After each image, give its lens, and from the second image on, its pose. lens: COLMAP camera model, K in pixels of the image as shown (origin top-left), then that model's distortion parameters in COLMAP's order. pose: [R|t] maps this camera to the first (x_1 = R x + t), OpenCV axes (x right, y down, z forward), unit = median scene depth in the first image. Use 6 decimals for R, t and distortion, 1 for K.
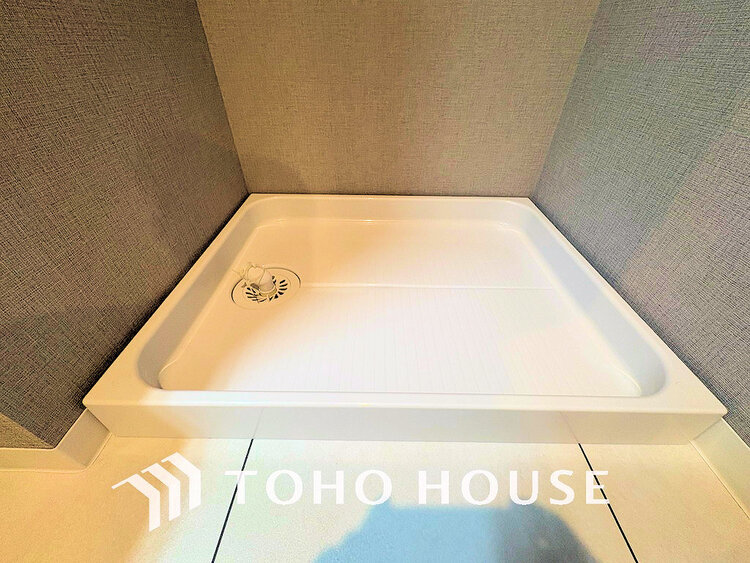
lens RADIAL K [[297.9, 0, 375.0], [0, 297.9, 281.5], [0, 0, 1]] dist [0.000757, 0.000240]
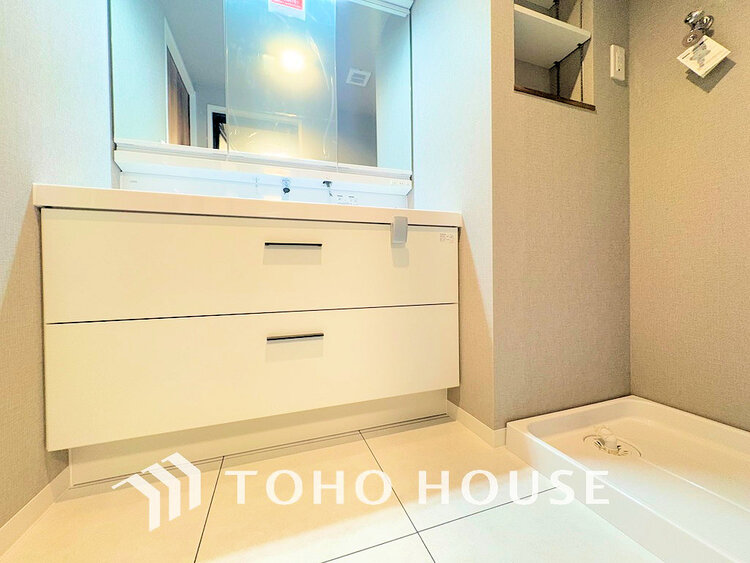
lens RADIAL K [[297.9, 0, 375.0], [0, 297.9, 281.5], [0, 0, 1]] dist [0.000757, 0.000240]
pose [[0.339338, -0.004112, -0.940656, 0.586434], [-0.581237, 0.785333, -0.213112, 0.344207], [0.739604, 0.619060, 0.264103, -0.709106]]
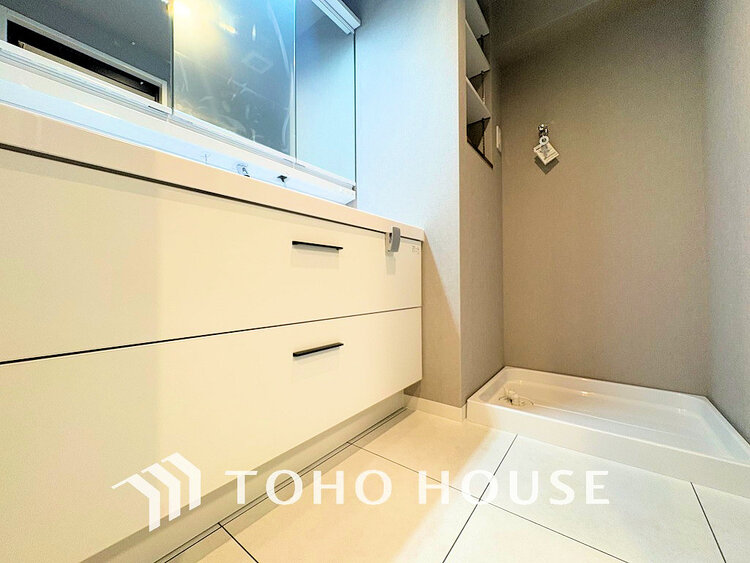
lens RADIAL K [[305.3, 0, 370.3], [0, 305.3, 282.5], [0, 0, 1]] dist [-0.009387, -0.000078]
pose [[0.802974, -0.019293, -0.595702, 0.110120], [-0.366010, 0.772856, -0.518392, 0.811088], [0.470393, 0.634289, 0.613521, -1.284749]]
